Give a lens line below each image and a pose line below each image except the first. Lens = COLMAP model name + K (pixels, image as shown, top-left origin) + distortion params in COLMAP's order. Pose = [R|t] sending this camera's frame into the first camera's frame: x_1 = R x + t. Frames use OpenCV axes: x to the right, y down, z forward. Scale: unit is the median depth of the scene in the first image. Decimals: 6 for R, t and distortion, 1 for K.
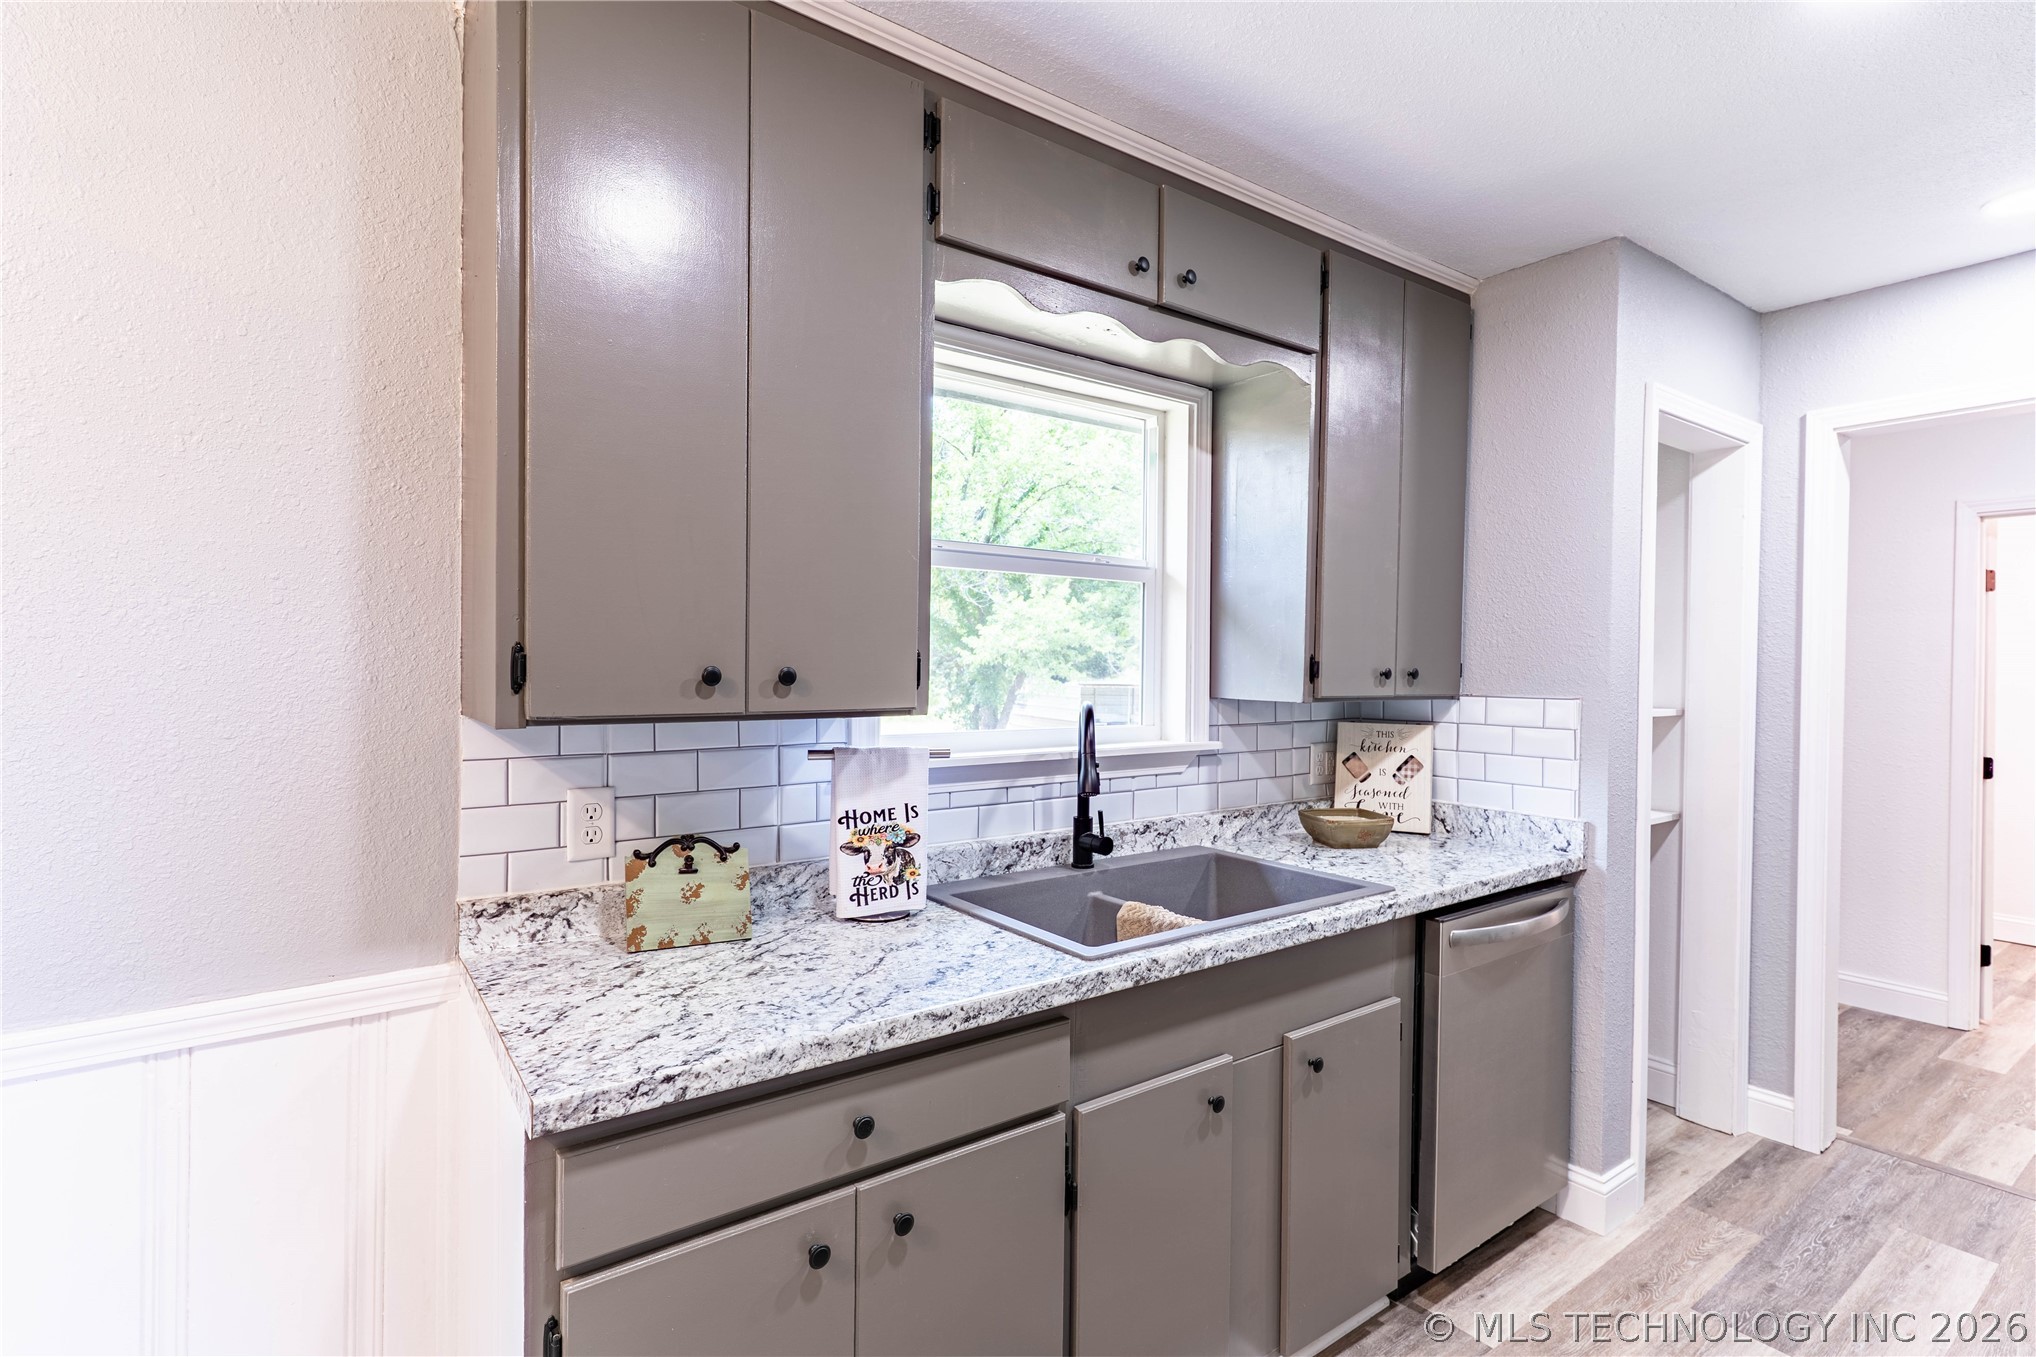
lens RADIAL K [[961.4, 0, 1000.2], [0, 961.4, 677.7], [0, 0, 1]] dist [0.000113, 0.000580]
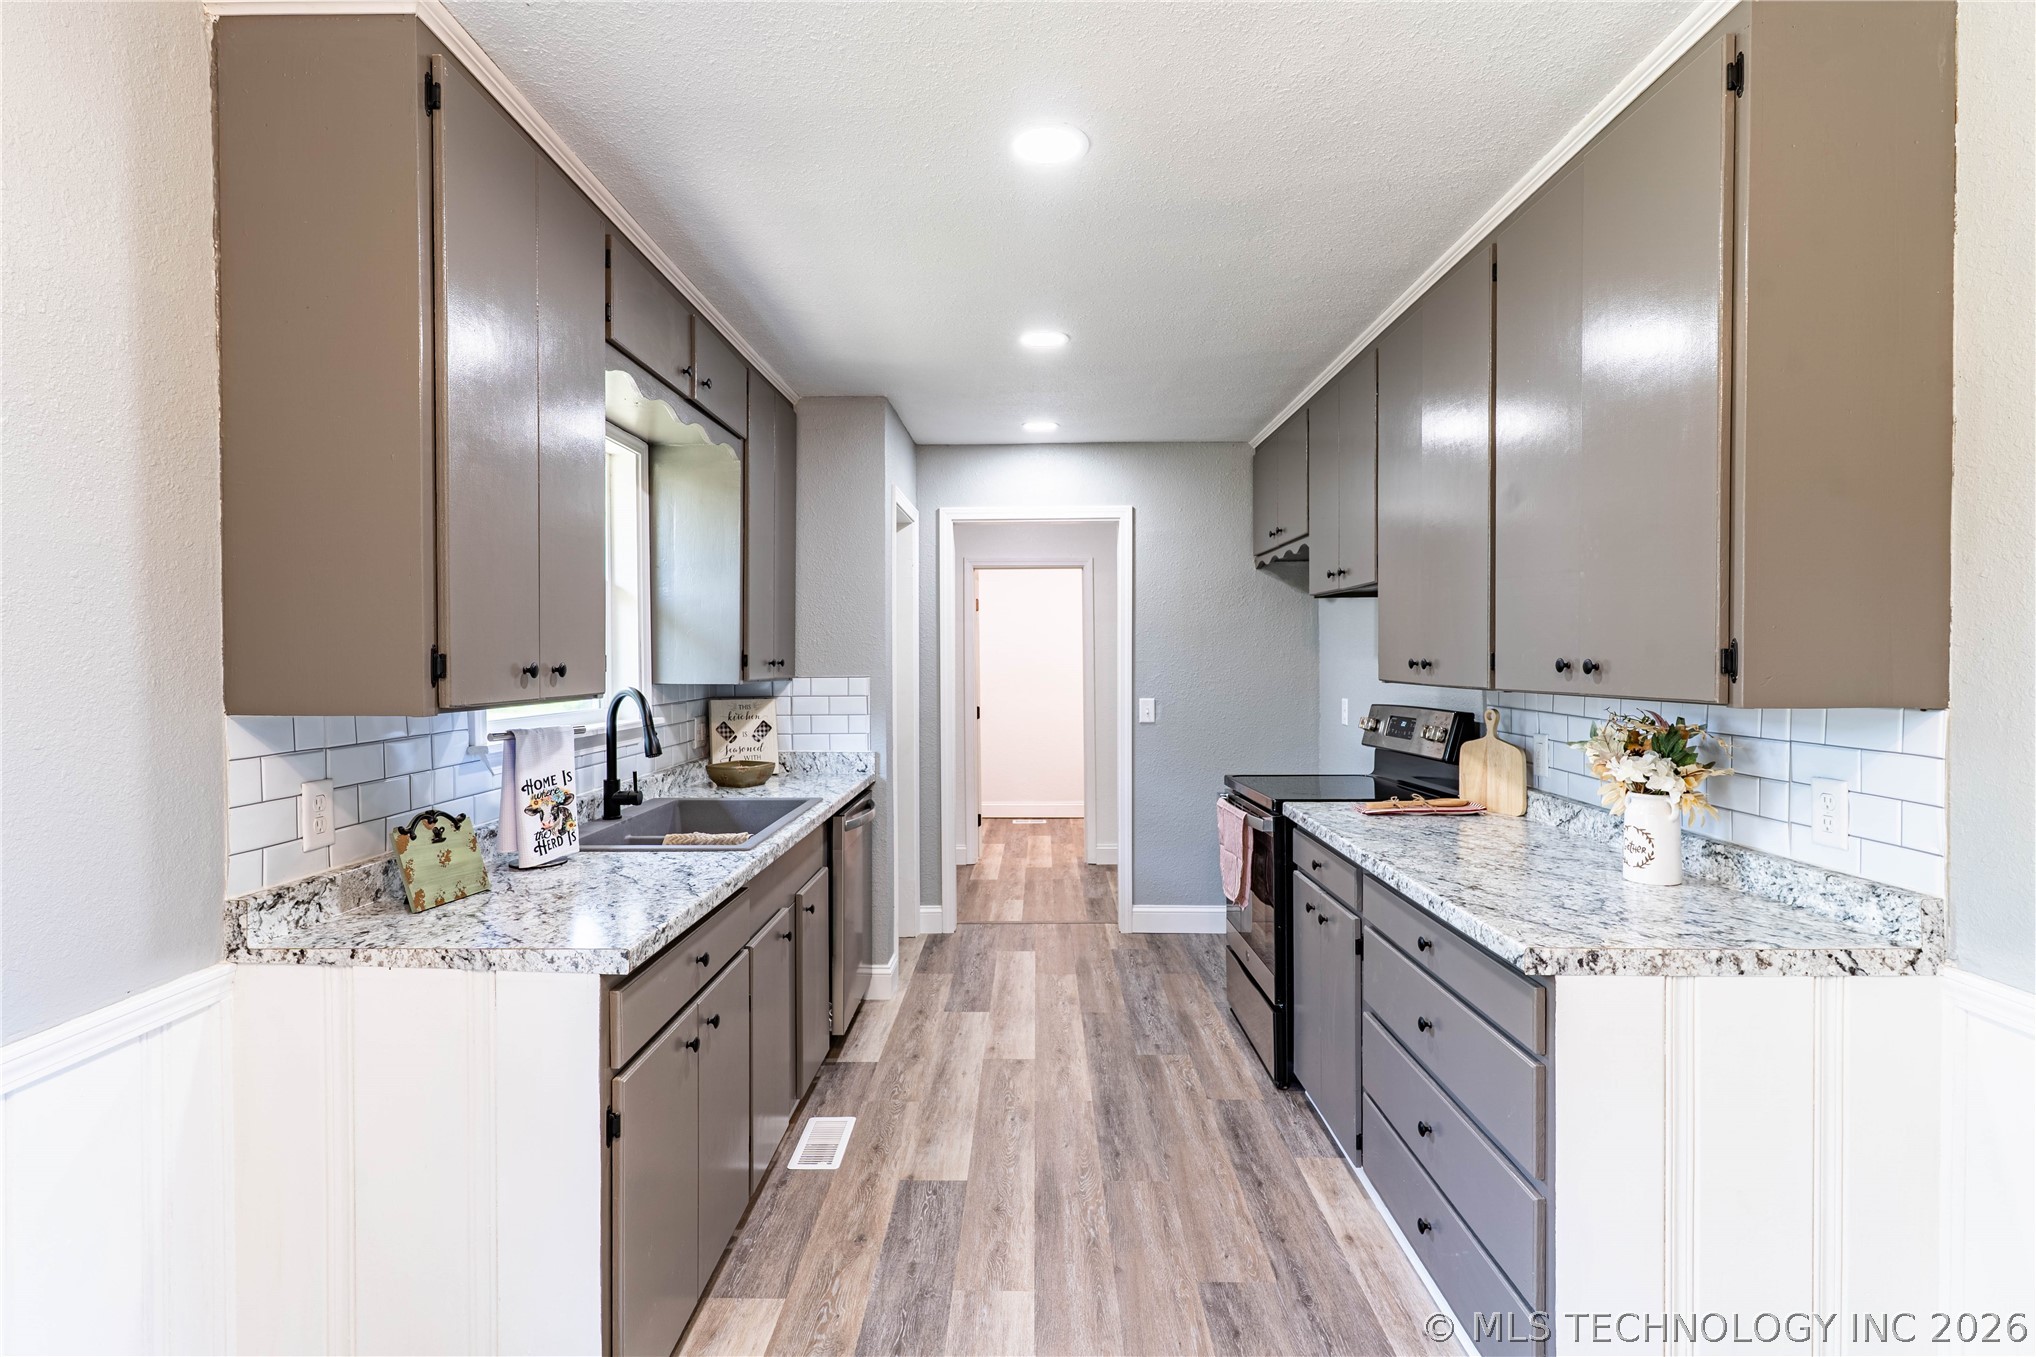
lens RADIAL K [[961.4, 0, 1005.7], [0, 961.4, 675.5], [0, 0, 1]] dist [0.000113, 0.000580]
pose [[0.607432, -0.025867, 0.793950, -0.755899], [0.020960, 0.999644, 0.016533, -0.002399], [-0.794095, 0.006599, 0.607758, -0.230298]]
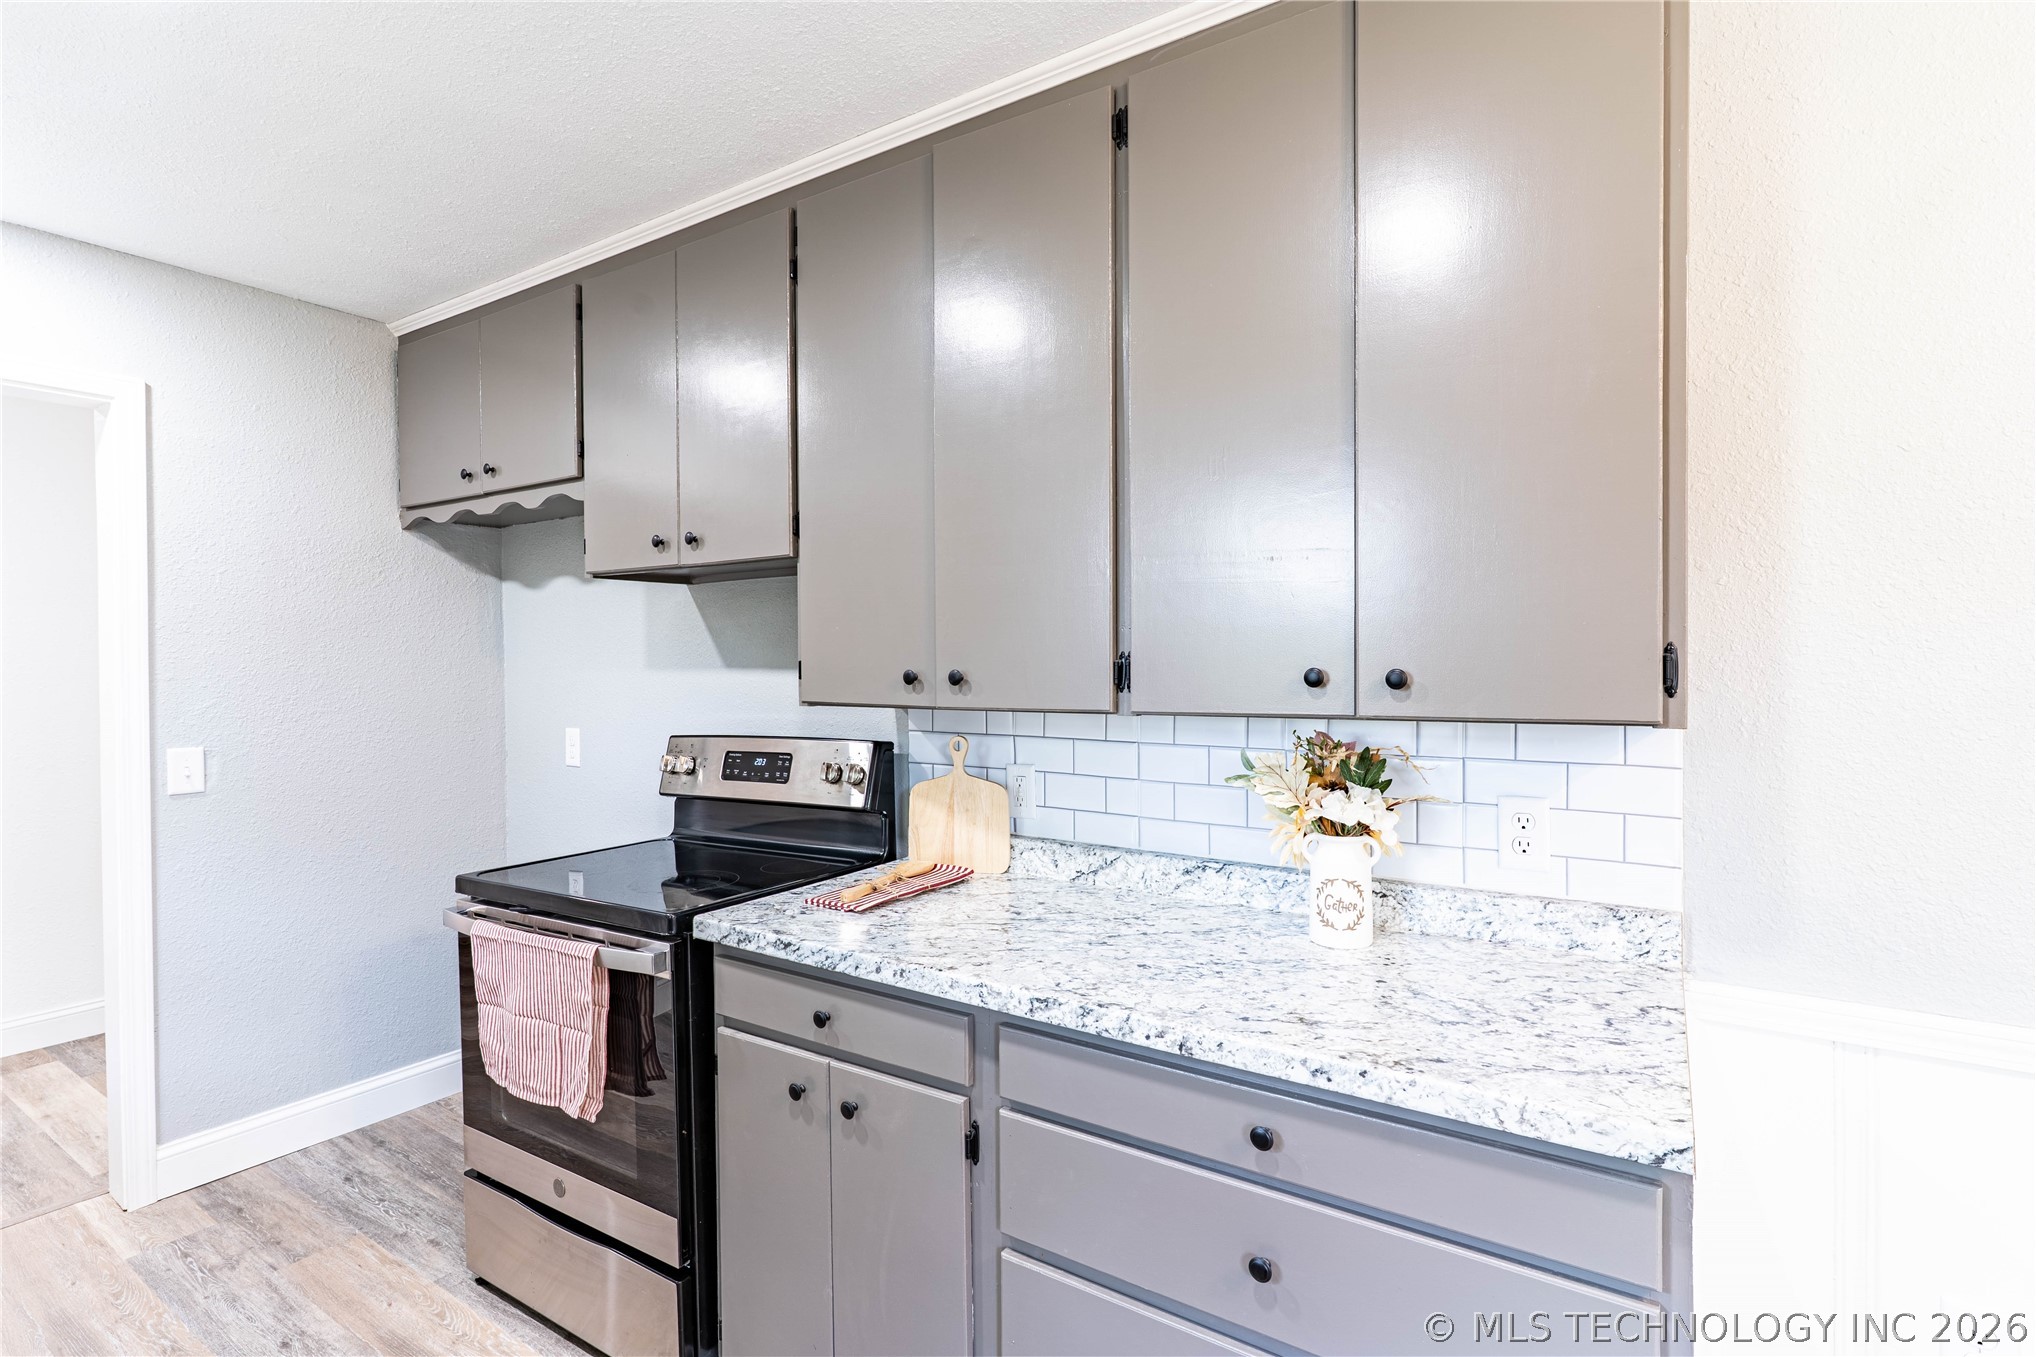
lens RADIAL K [[961.4, 0, 1007.8], [0, 961.4, 674.4], [0, 0, 1]] dist [0.000113, 0.000580]
pose [[-0.356636, -0.015658, 0.934112, -0.284322], [0.016180, 0.999606, 0.022933, -0.006112], [-0.934103, 0.023292, -0.356242, 0.309822]]
